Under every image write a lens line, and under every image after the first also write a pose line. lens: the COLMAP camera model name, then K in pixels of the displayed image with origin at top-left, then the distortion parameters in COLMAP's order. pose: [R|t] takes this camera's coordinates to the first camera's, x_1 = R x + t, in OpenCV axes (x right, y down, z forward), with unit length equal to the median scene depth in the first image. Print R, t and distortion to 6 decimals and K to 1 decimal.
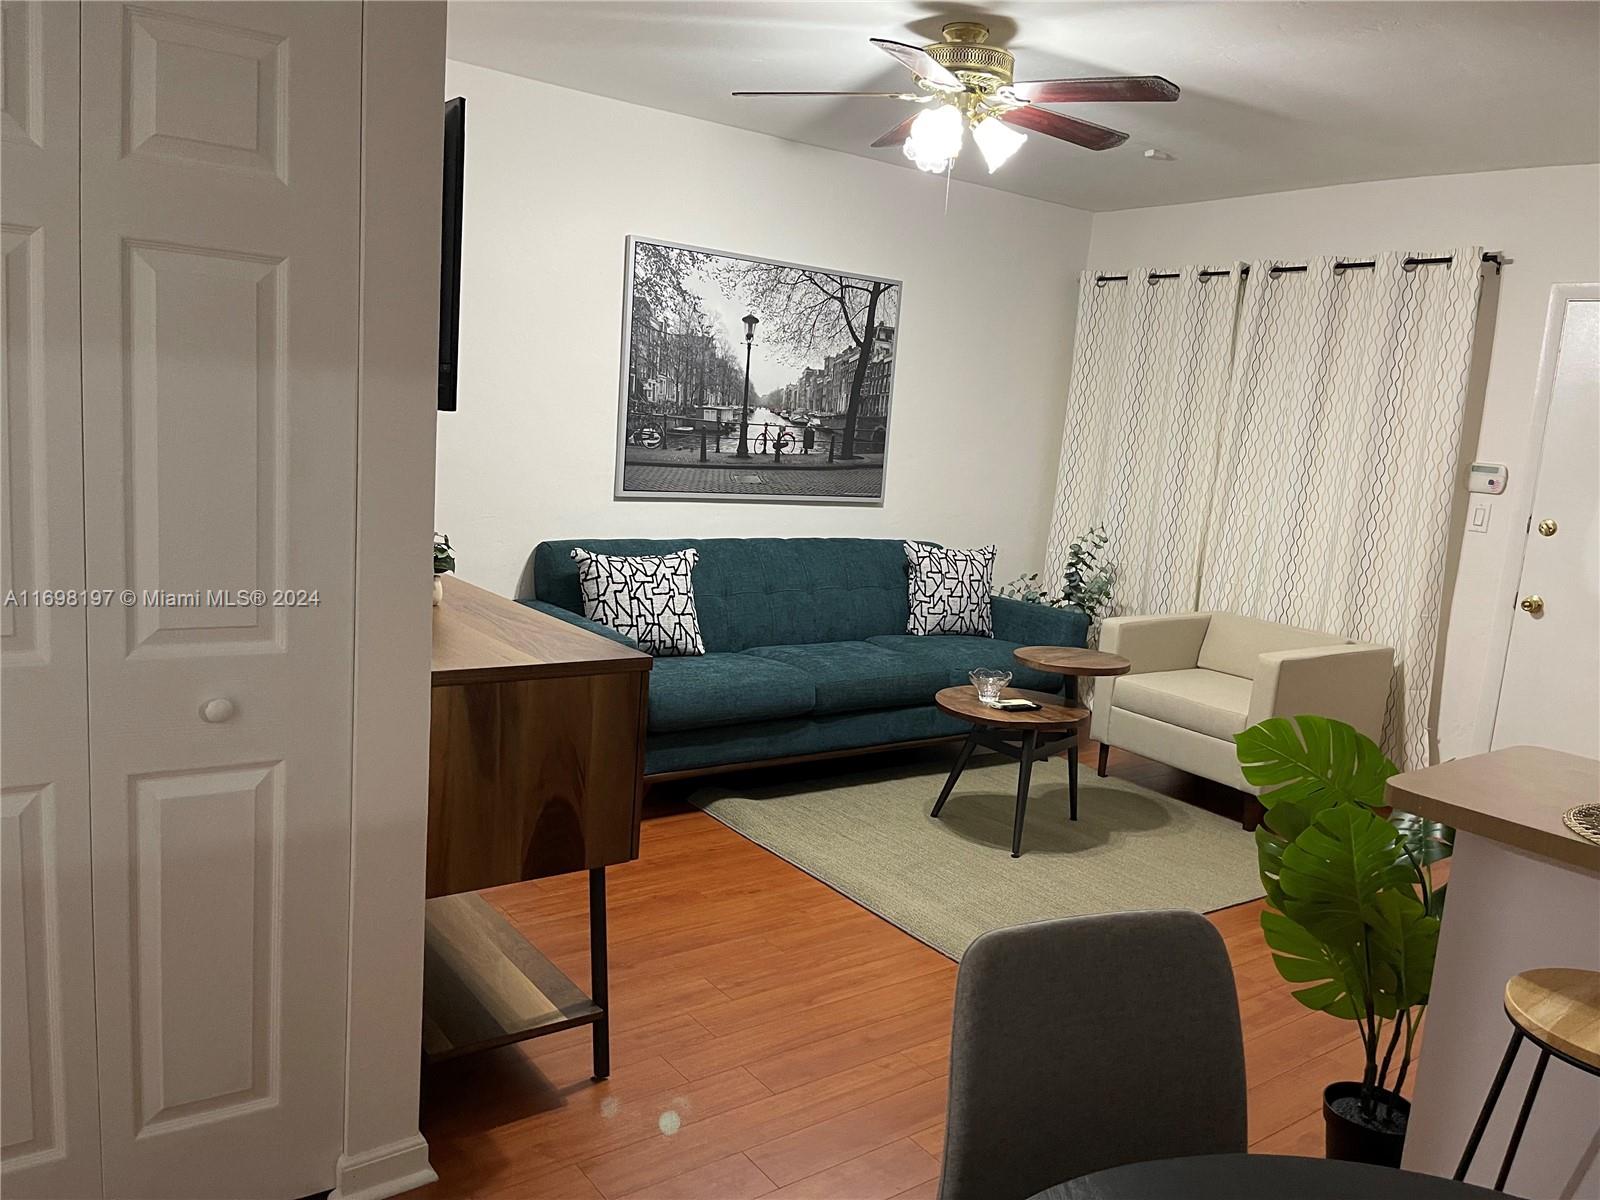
lens RADIAL K [[1231.8, 0, 786.4], [0, 1231.8, 607.8], [0, 0, 1]] dist [0.042185, -0.050046]
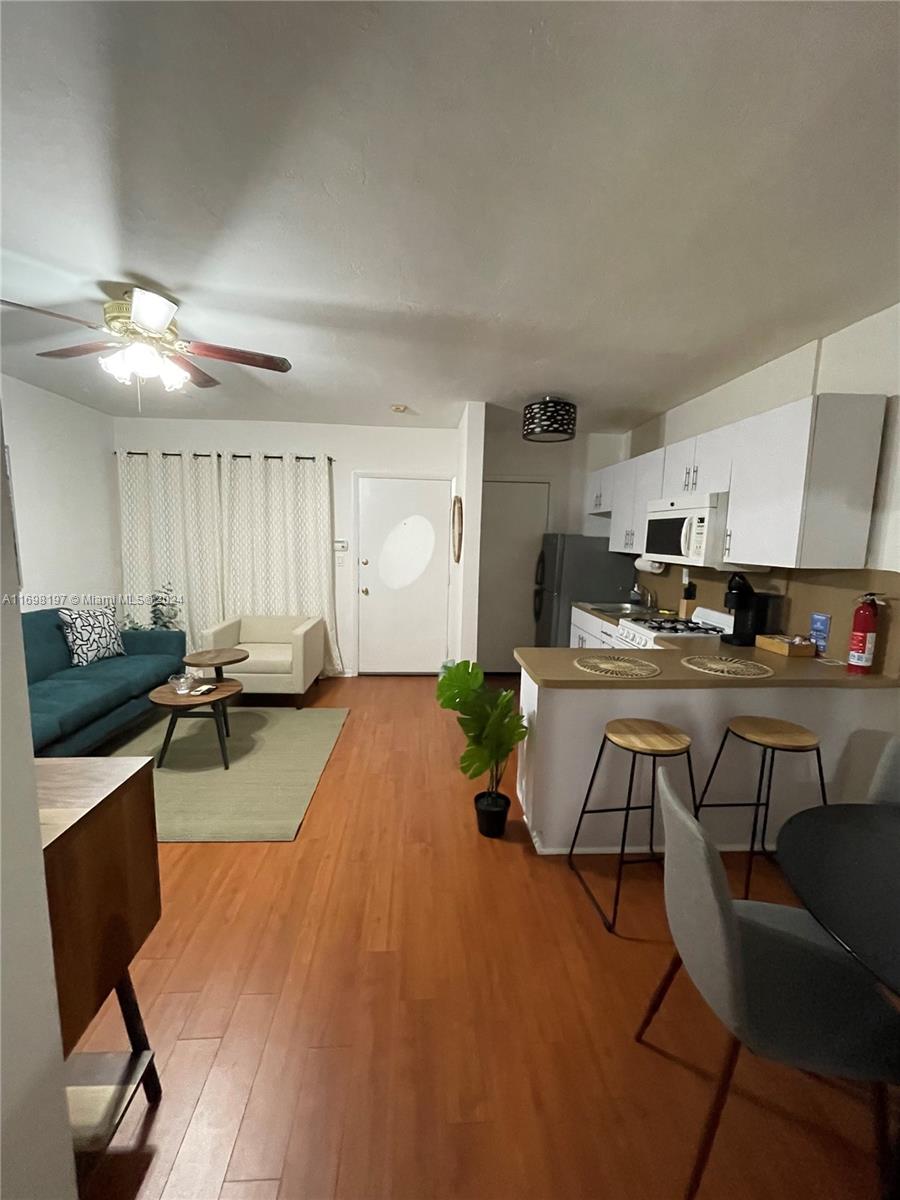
lens RADIAL K [[494.2, 0, 447.0], [0, 494.2, 596.9], [0, 0, 1]] dist [-0.001064, 0.000193]
pose [[0.534813, -0.165448, 0.828614, -0.182939], [0.152565, 0.983433, 0.097891, -0.065088], [-0.831083, 0.074064, 0.551195, 0.259935]]
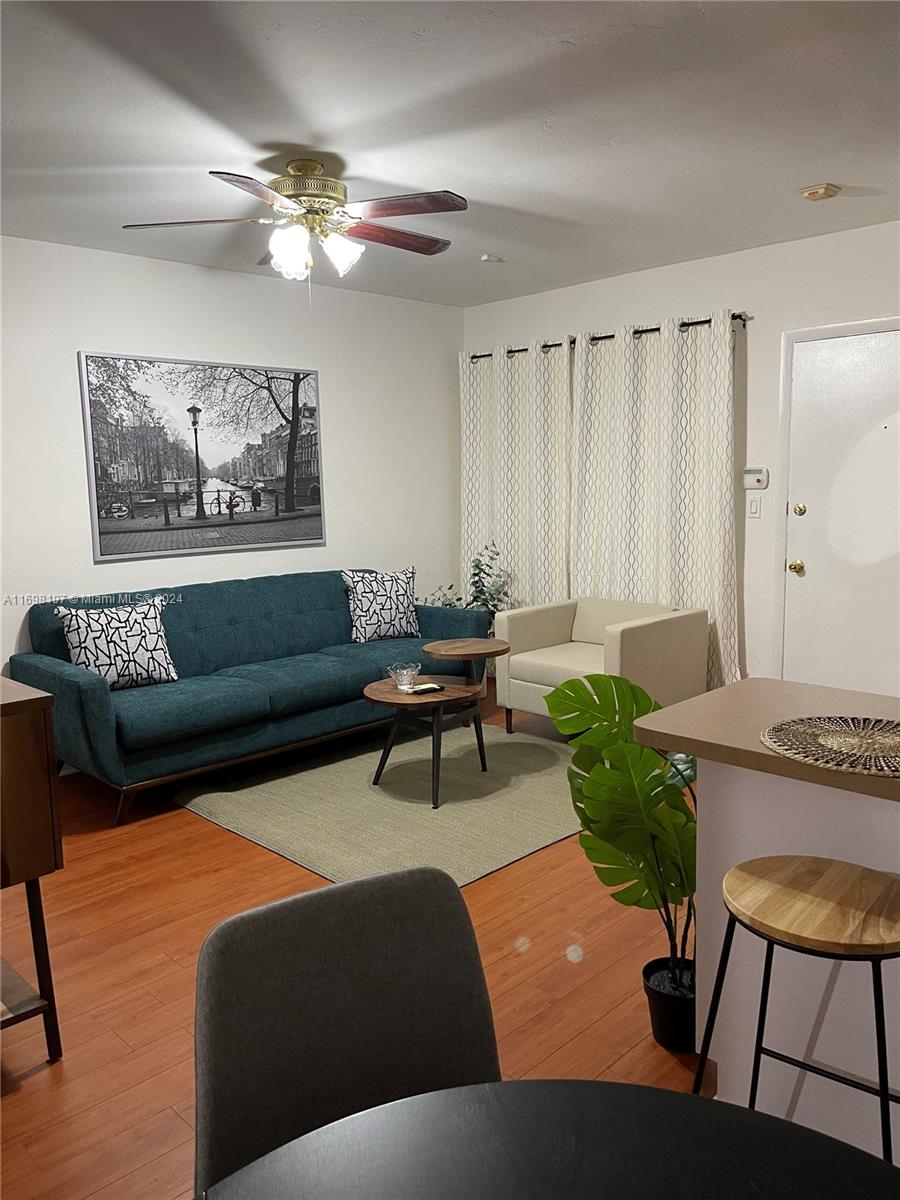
lens RADIAL K [[923.9, 0, 439.3], [0, 923.9, 600.3], [0, 0, 1]] dist [0.042185, -0.050046]
pose [[0.985542, -0.114762, 0.124644, 0.082070], [0.117636, 0.992929, -0.015922, 0.003929], [-0.121935, 0.030355, 0.992074, 0.040769]]
